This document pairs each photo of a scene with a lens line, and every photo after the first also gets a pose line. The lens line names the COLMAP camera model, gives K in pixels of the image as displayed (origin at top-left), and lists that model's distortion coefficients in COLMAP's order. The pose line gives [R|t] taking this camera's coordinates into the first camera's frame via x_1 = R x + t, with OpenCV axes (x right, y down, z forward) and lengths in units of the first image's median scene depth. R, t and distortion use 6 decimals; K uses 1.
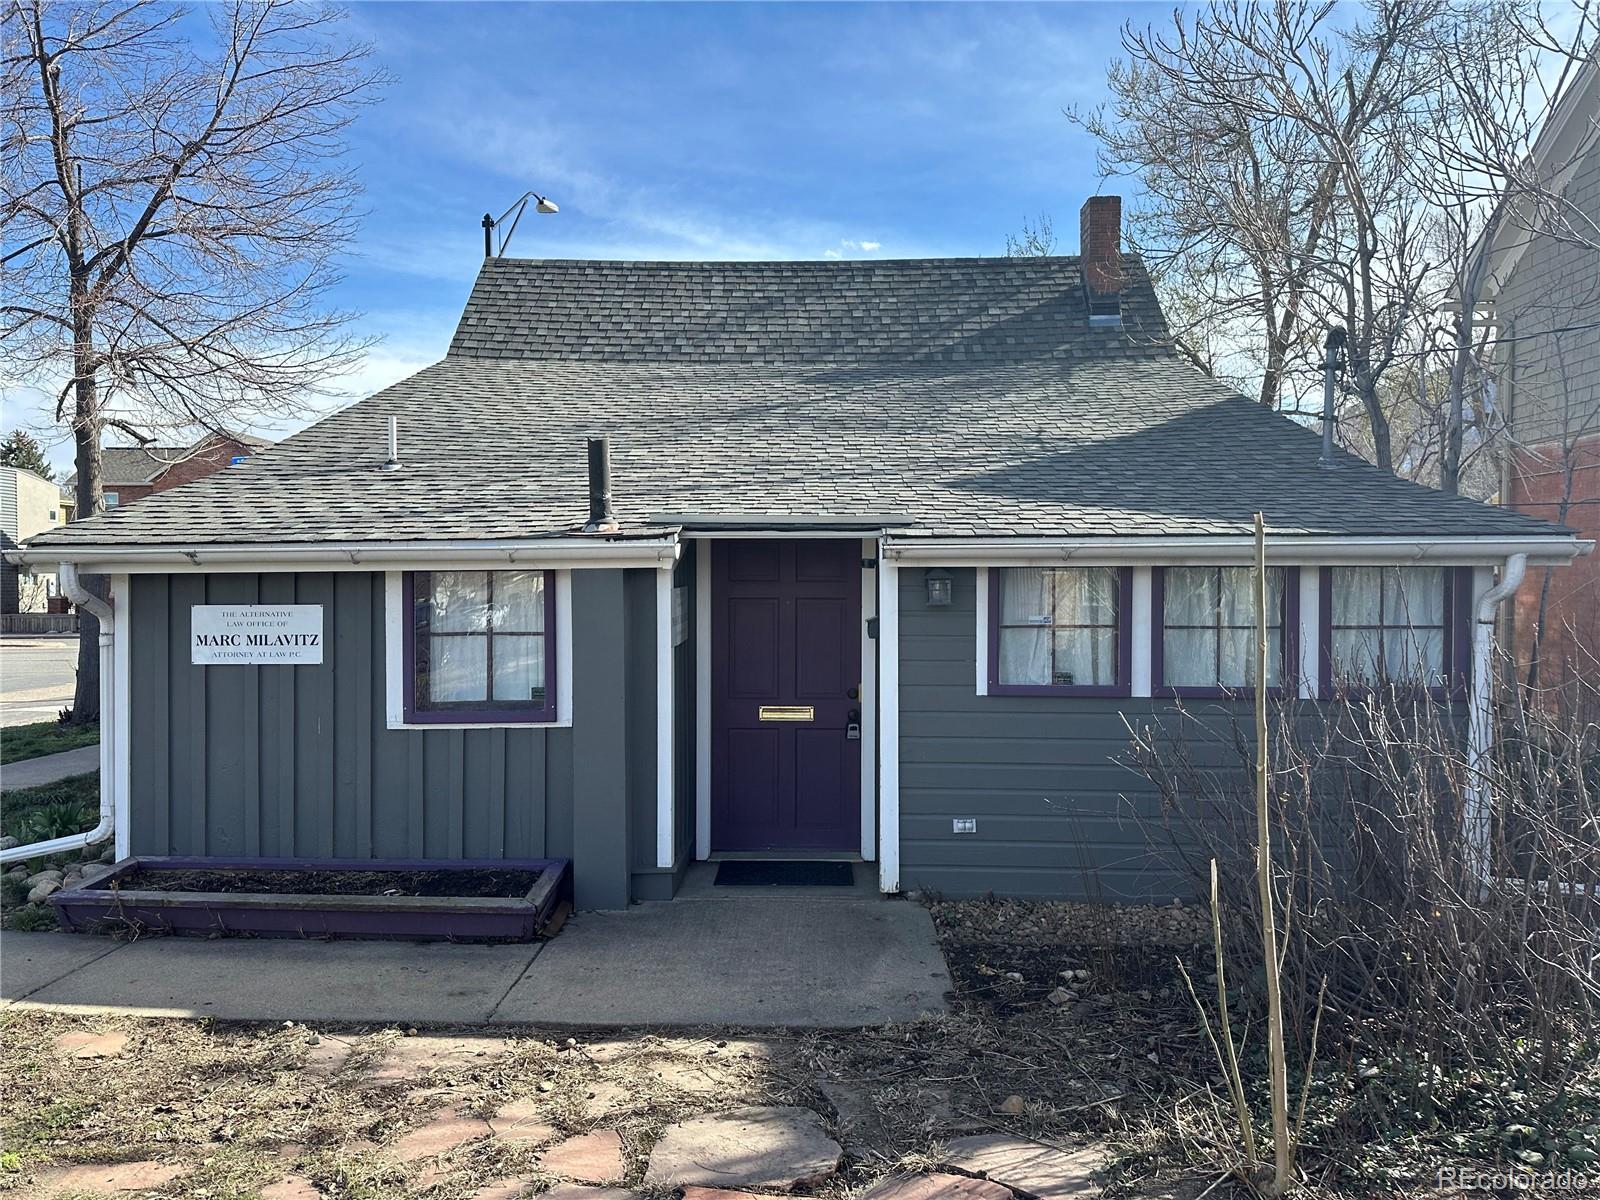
lens RADIAL K [[1134.4, 0, 797.8], [0, 1134.4, 598.7], [0, 0, 1]] dist [0.011301, 0.001239]
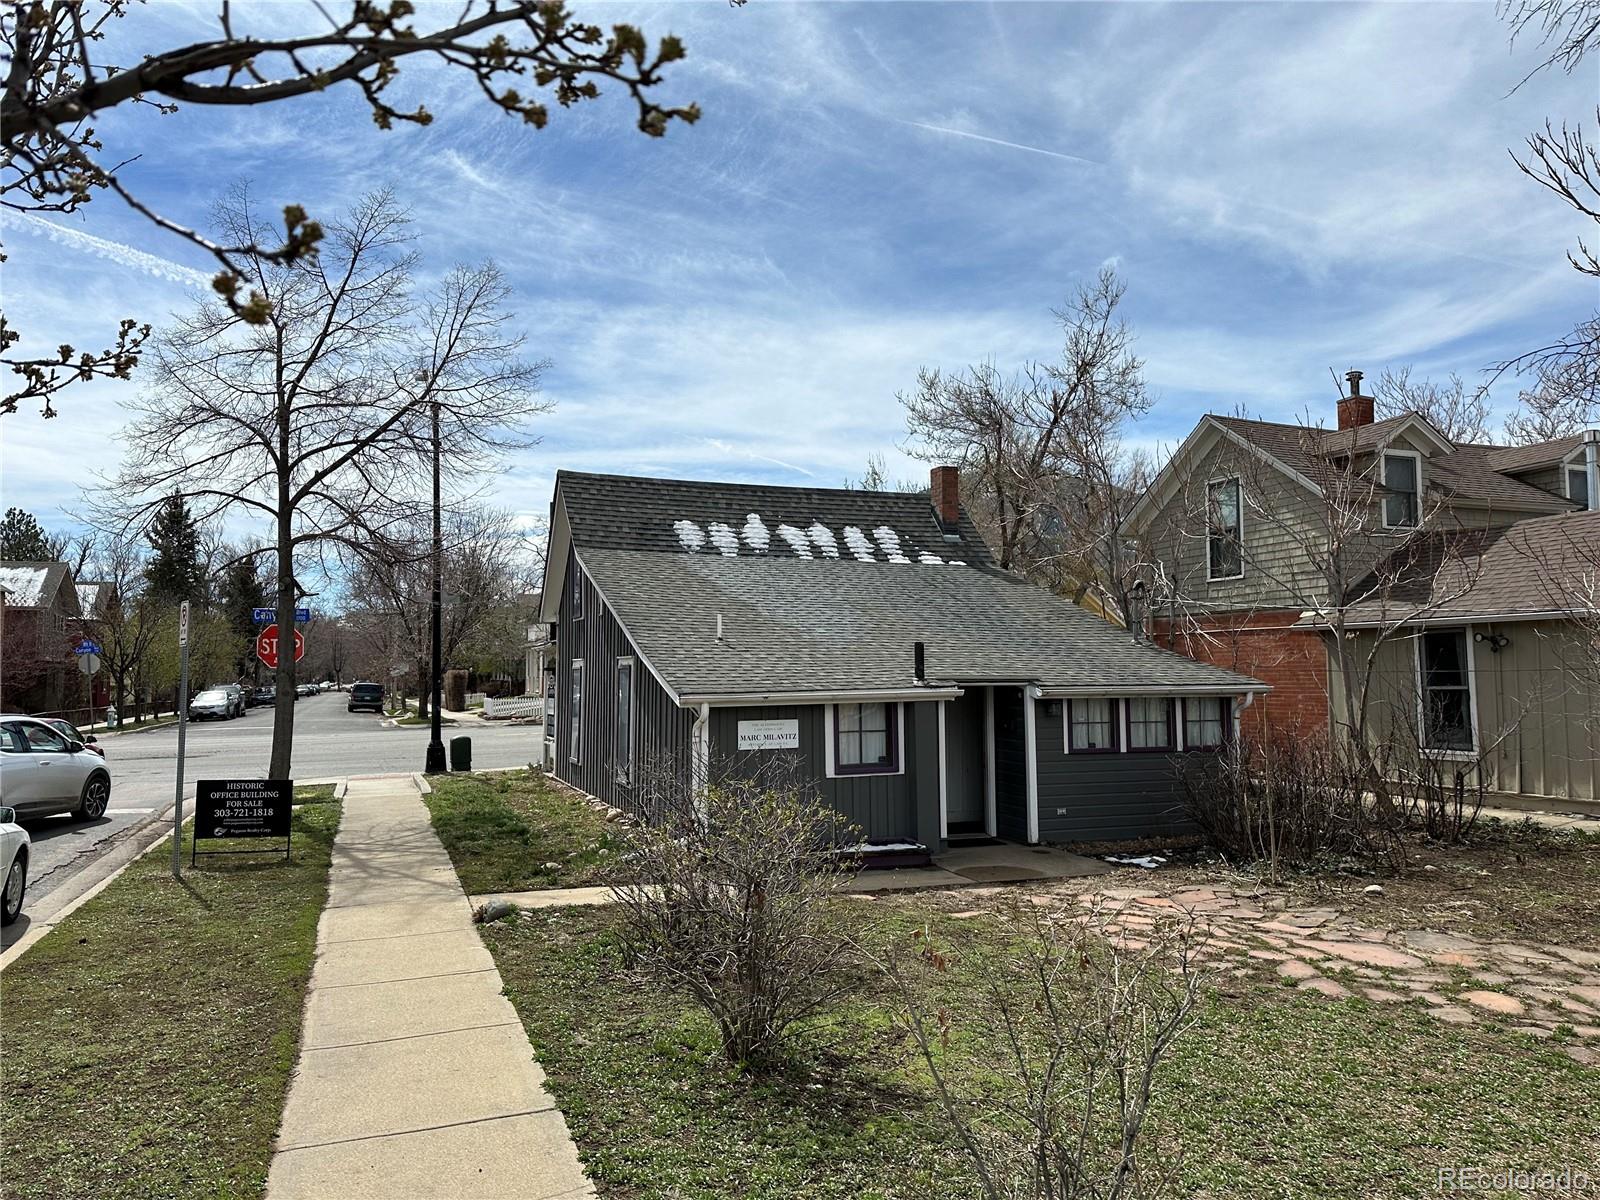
lens RADIAL K [[1134.4, 0, 800.0], [0, 1134.4, 594.9], [0, 0, 1]] dist [0.011301, 0.001239]
pose [[0.922125, 0.024709, 0.386103, -1.226501], [0.008408, 0.996443, -0.083850, -0.048127], [-0.386801, 0.080566, 0.918637, -0.934771]]
